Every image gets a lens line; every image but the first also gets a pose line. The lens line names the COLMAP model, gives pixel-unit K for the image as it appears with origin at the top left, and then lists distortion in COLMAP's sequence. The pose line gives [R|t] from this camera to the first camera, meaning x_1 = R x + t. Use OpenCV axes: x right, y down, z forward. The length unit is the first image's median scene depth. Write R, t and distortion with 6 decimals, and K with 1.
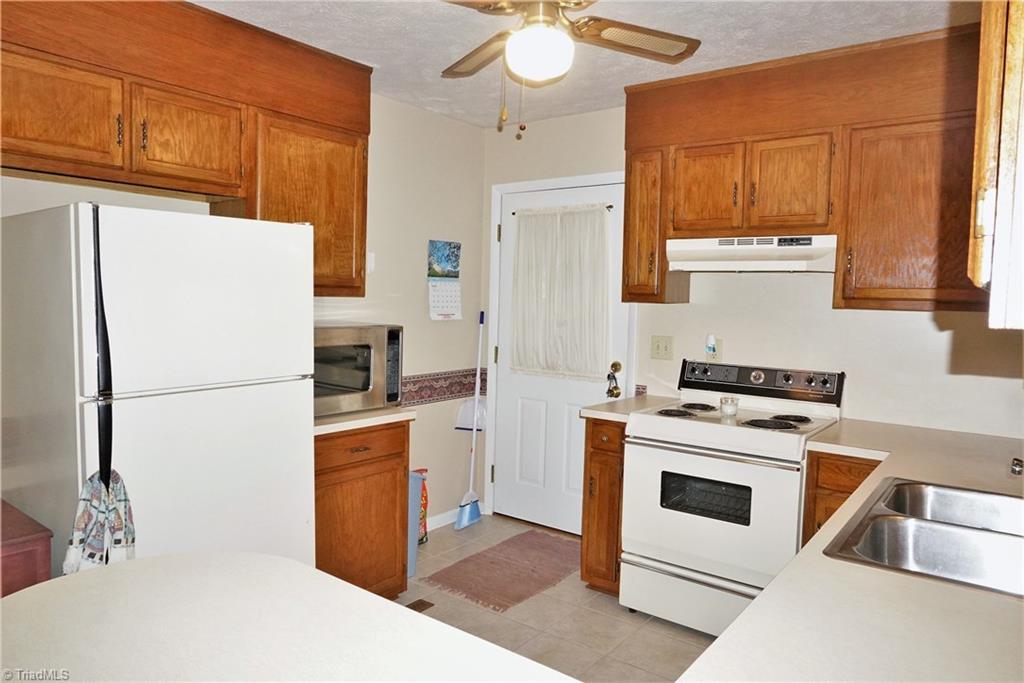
lens RADIAL K [[687.7, 0, 513.3], [0, 687.7, 339.8], [0, 0, 1]] dist [-0.025714, 0.011656]
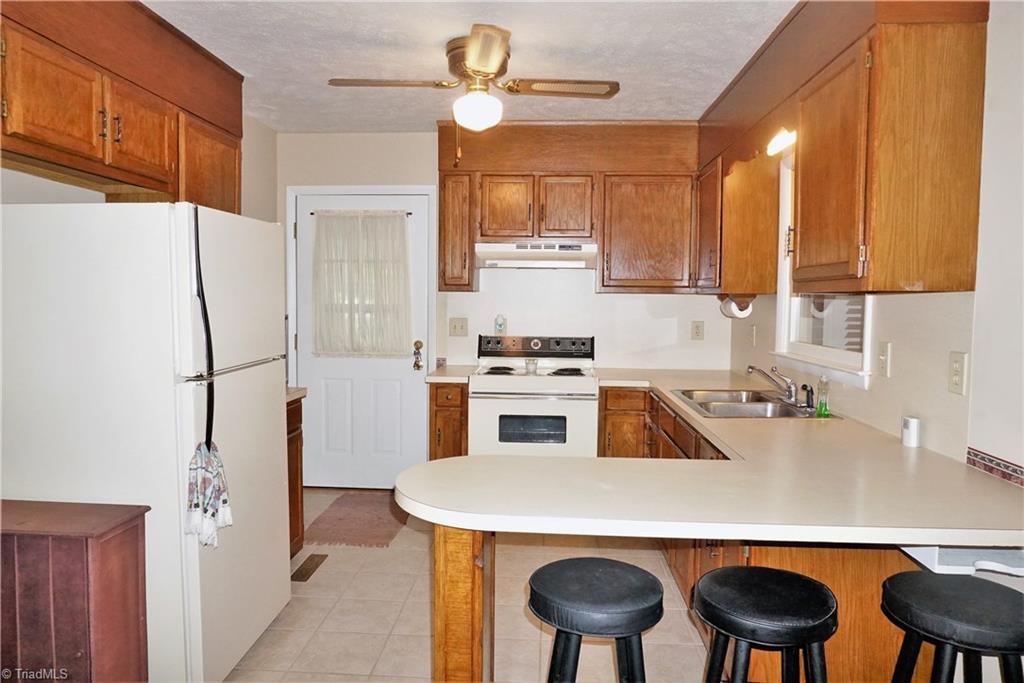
lens RADIAL K [[687.7, 0, 508.0], [0, 687.7, 340.1], [0, 0, 1]] dist [-0.025714, 0.011656]
pose [[0.828213, -0.049136, 0.558256, -0.501480], [0.044320, 0.998772, 0.022156, 0.013823], [-0.558659, 0.006392, 0.829373, -0.130880]]
